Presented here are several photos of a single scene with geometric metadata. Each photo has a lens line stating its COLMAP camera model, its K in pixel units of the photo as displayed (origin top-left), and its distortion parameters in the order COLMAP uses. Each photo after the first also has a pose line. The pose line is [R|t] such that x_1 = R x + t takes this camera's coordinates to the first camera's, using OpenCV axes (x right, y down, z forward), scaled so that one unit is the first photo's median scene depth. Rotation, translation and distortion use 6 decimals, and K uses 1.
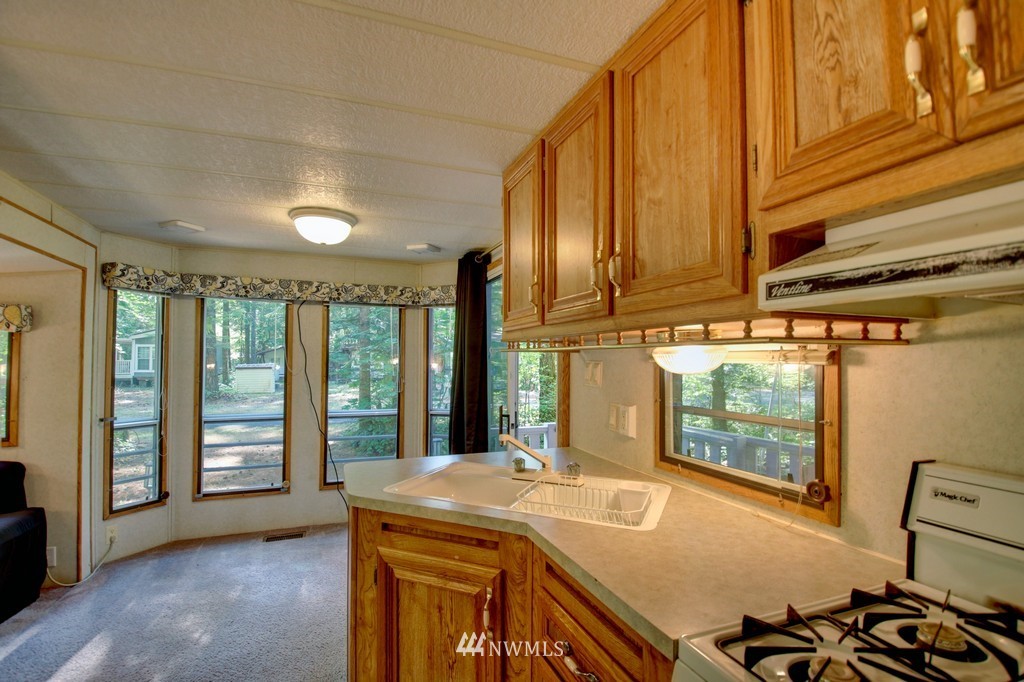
lens RADIAL K [[477.3, 0, 511.3], [0, 477.3, 353.0], [0, 0, 1]] dist [0.016135, -0.029518]
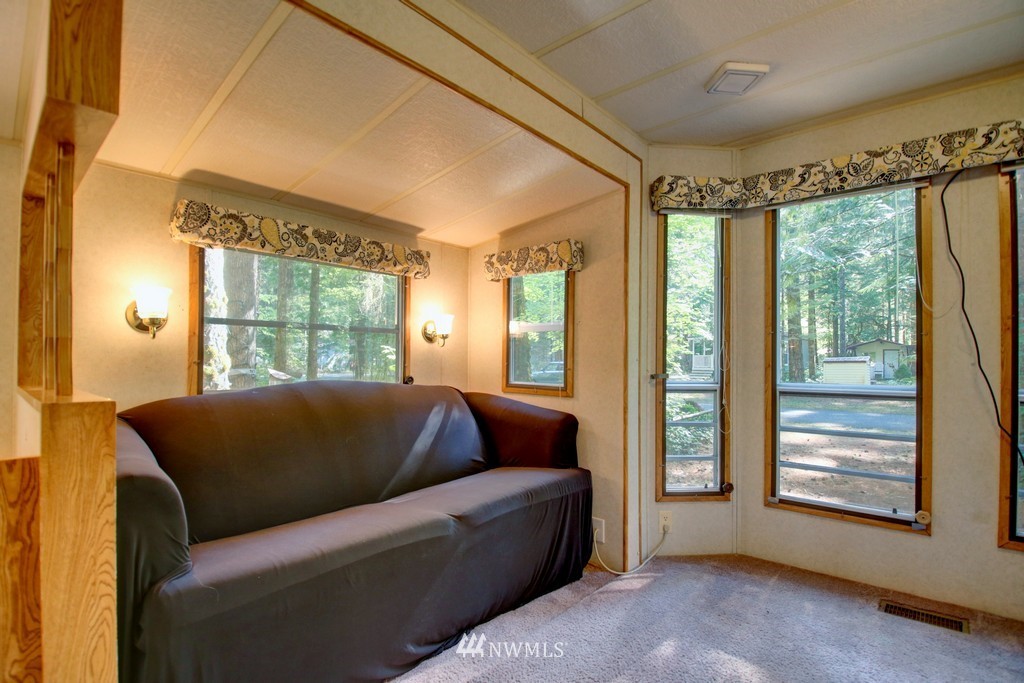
lens RADIAL K [[477.3, 0, 511.3], [0, 477.3, 353.5], [0, 0, 1]] dist [0.016135, -0.029518]
pose [[0.453232, -0.011392, -0.891320, -0.262638], [0.015078, 0.999873, -0.005113, 0.108969], [0.891265, -0.011122, 0.453346, 0.443866]]
